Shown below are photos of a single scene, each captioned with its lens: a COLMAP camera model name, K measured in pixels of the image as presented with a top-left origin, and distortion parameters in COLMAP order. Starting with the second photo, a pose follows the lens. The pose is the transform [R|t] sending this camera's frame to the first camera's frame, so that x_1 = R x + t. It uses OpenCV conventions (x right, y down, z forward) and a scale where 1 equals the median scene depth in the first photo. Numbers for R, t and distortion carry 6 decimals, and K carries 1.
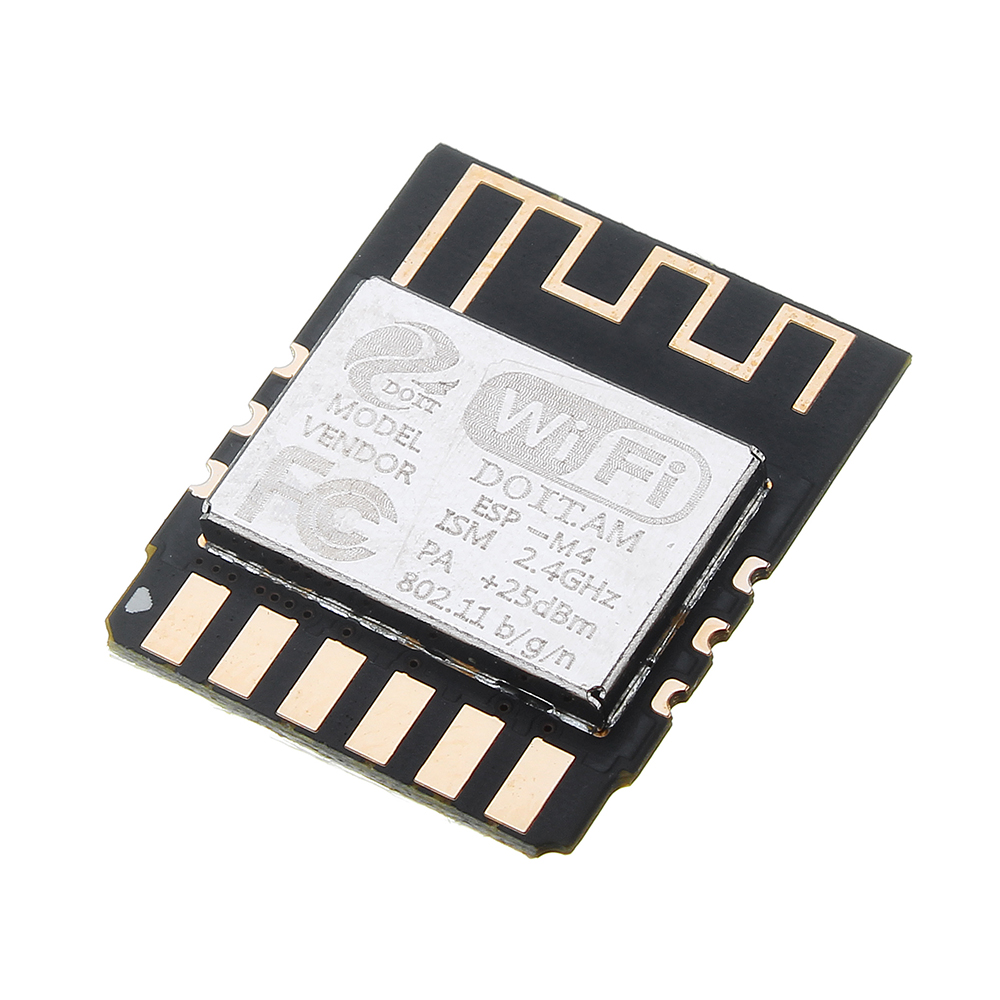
lens RADIAL K [[6434.4, 0, 500.0], [0, 6434.4, 500.0], [0, 0, 1]] dist [-0.773070, -6.938814]
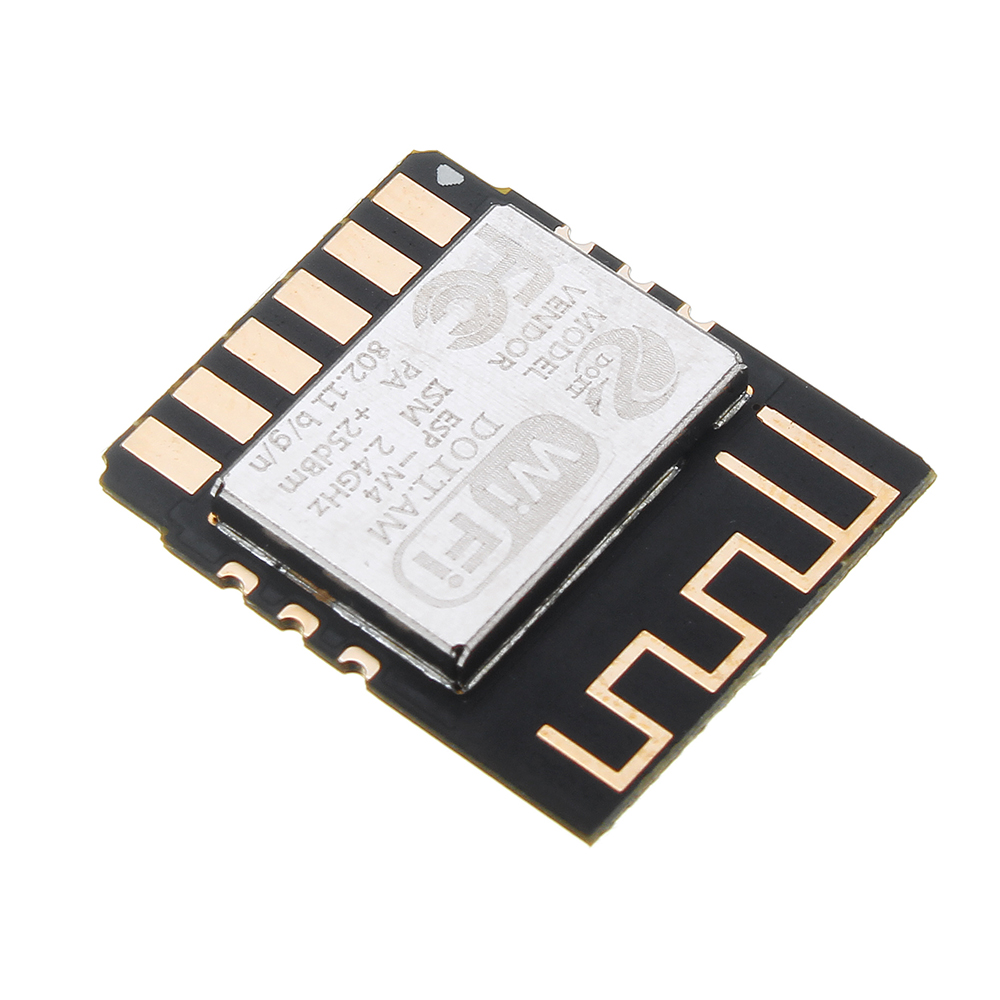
lens RADIAL K [[6434.4, 0, 500.0], [0, 6434.4, 500.0], [0, 0, 1]] dist [-0.773070, -6.938814]
pose [[-0.142147, 0.868006, -0.475772, 0.493759], [-0.828636, 0.158565, 0.536860, -0.552422], [0.541439, 0.470555, 0.696722, 0.295850]]
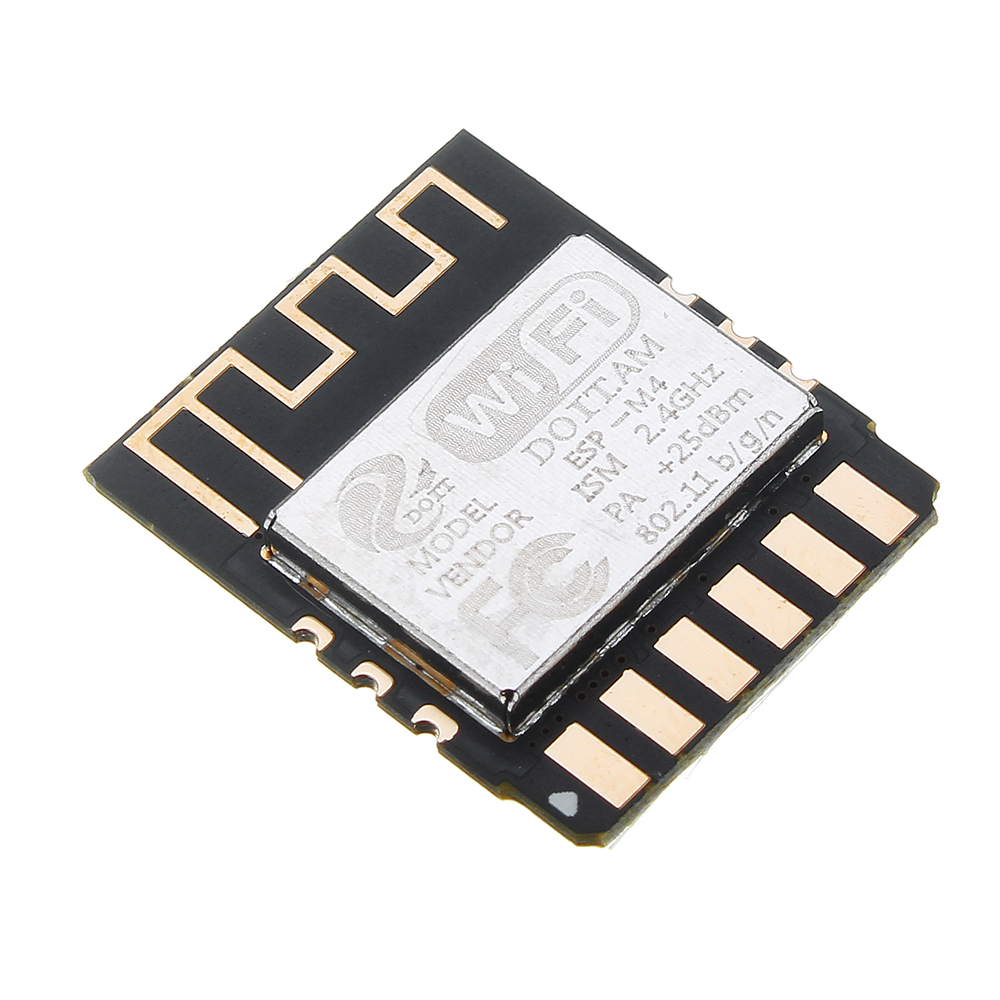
lens RADIAL K [[6434.4, 0, 500.0], [0, 6434.4, 500.0], [0, 0, 1]] dist [-0.773070, -6.938814]
pose [[0.195556, -0.776342, 0.599208, -0.604412], [0.839962, 0.447962, 0.306258, -0.310126], [-0.506183, 0.443421, 0.739700, 0.272184]]
